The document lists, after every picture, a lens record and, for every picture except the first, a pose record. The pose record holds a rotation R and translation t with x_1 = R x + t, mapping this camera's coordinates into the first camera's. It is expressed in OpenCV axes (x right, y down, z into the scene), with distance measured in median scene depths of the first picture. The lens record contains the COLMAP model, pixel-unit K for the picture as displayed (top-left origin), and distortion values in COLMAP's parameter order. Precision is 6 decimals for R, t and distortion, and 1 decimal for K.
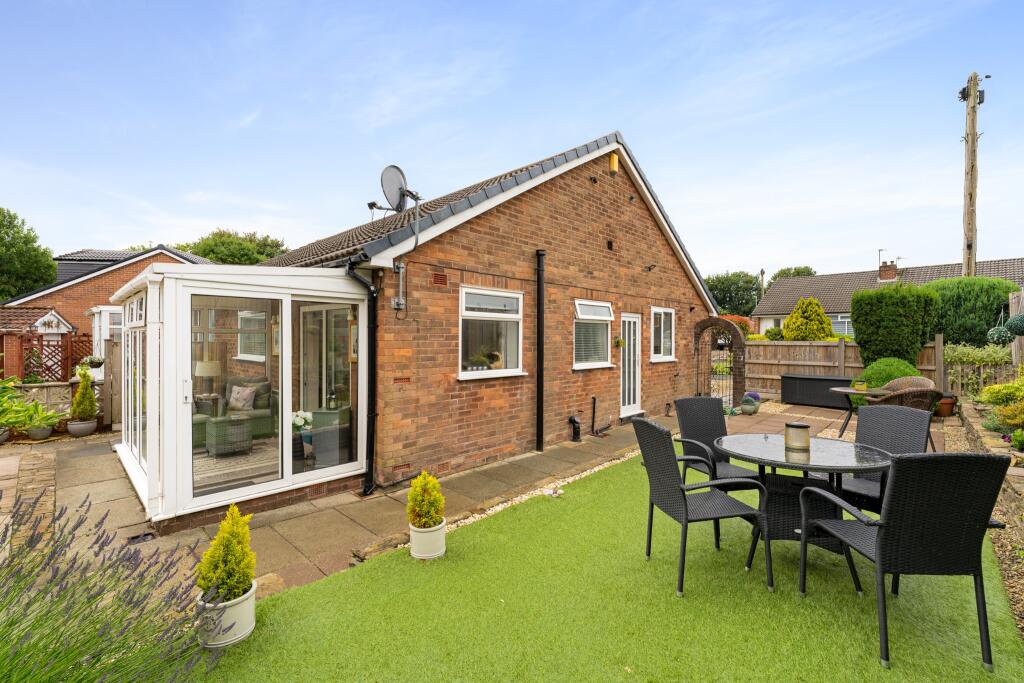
lens RADIAL K [[425.3, 0, 518.2], [0, 425.3, 343.9], [0, 0, 1]] dist [0.001191, -0.000075]
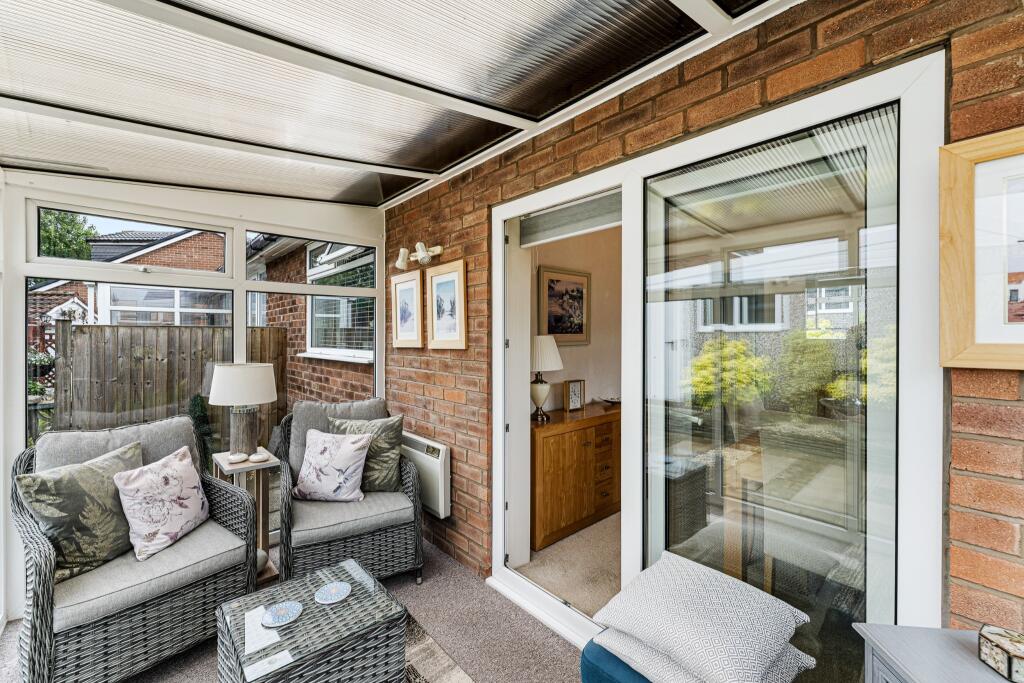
lens RADIAL K [[425.3, 0, 518.2], [0, 425.3, 343.9], [0, 0, 1]] dist [0.001191, -0.000075]
pose [[0.996042, -0.001989, -0.088861, -0.387838], [0.001964, 0.999998, -0.000375, 0.020908], [0.088862, 0.000199, 0.996044, 0.551339]]
